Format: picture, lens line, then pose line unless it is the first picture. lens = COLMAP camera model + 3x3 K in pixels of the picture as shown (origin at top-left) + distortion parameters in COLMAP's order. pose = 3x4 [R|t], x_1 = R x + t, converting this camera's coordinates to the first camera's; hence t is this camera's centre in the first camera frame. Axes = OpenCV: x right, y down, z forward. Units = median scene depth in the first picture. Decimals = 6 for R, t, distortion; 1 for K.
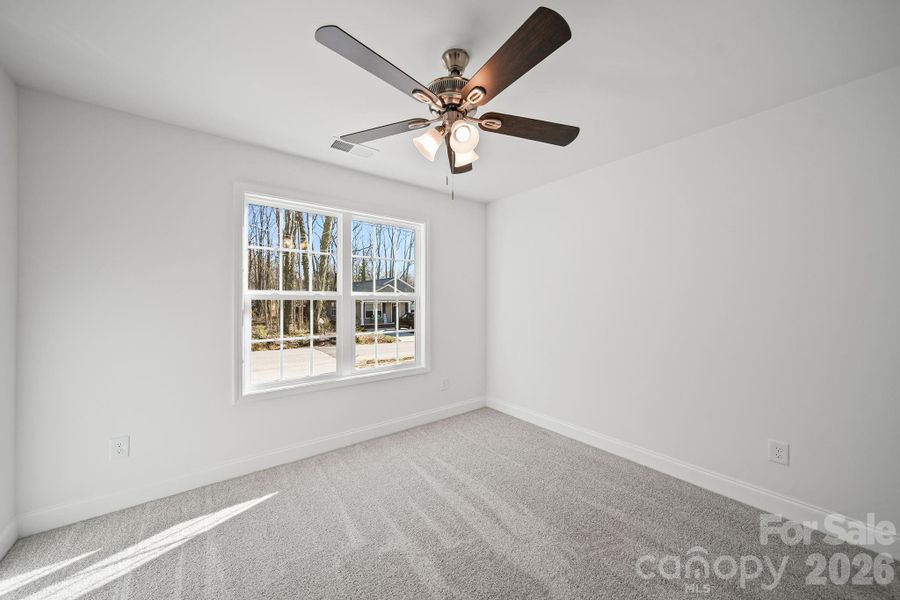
lens RADIAL K [[326.1, 0, 454.4], [0, 326.1, 302.5], [0, 0, 1]] dist [-0.000529, -0.000074]
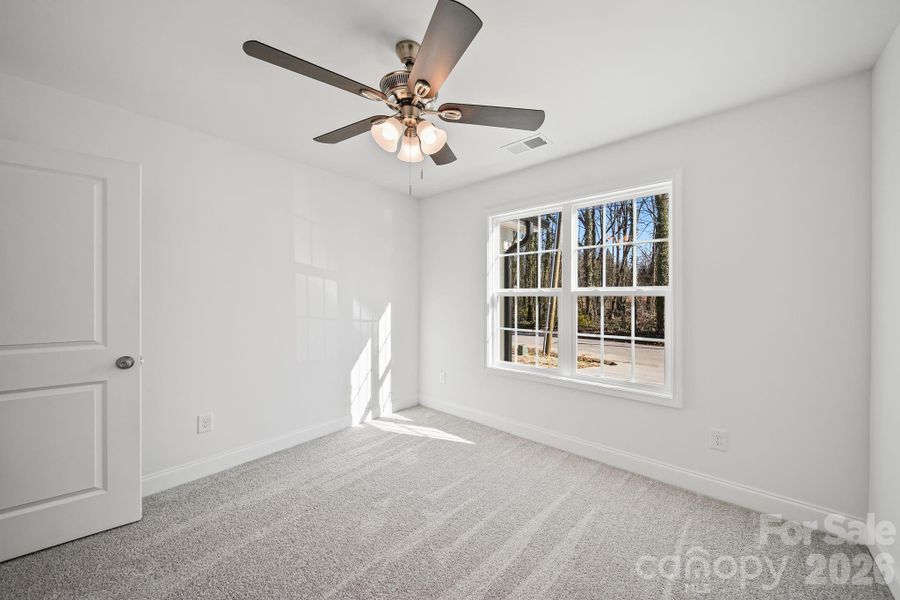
lens RADIAL K [[326.1, 0, 454.4], [0, 326.1, 302.5], [0, 0, 1]] dist [-0.000529, -0.000074]
pose [[0.178195, 0.015562, -0.983872, 0.553557], [-0.007119, 0.999869, 0.014526, -0.001492], [0.983969, 0.004415, 0.178283, 0.527997]]
